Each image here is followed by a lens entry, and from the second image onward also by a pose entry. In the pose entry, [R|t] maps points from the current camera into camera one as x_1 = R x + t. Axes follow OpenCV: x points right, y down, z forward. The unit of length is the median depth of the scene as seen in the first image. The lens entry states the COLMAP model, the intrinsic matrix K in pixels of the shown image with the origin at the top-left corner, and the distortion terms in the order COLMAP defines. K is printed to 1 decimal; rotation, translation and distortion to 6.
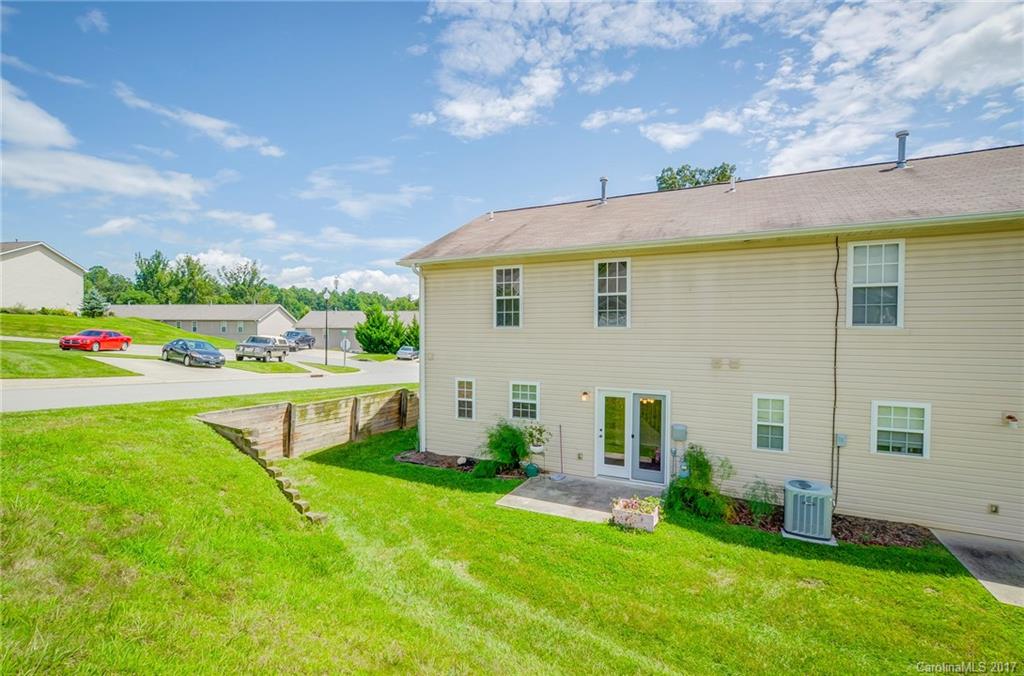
lens RADIAL K [[459.9, 0, 505.5], [0, 459.9, 345.1], [0, 0, 1]] dist [-0.017290, 0.005595]
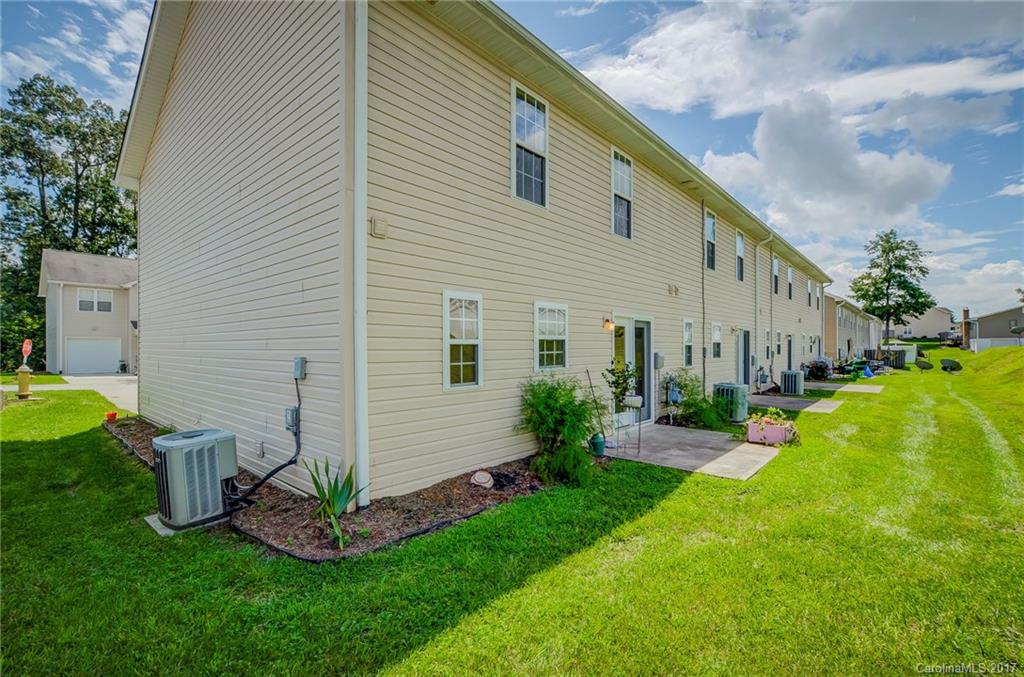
lens RADIAL K [[459.9, 0, 505.5], [0, 459.9, 345.6], [0, 0, 1]] dist [-0.017290, 0.005595]
pose [[0.251144, -0.001495, 0.967948, -0.531532], [0.026543, 0.999633, -0.005343, 0.134122], [-0.967586, 0.027034, 0.251092, 0.912005]]
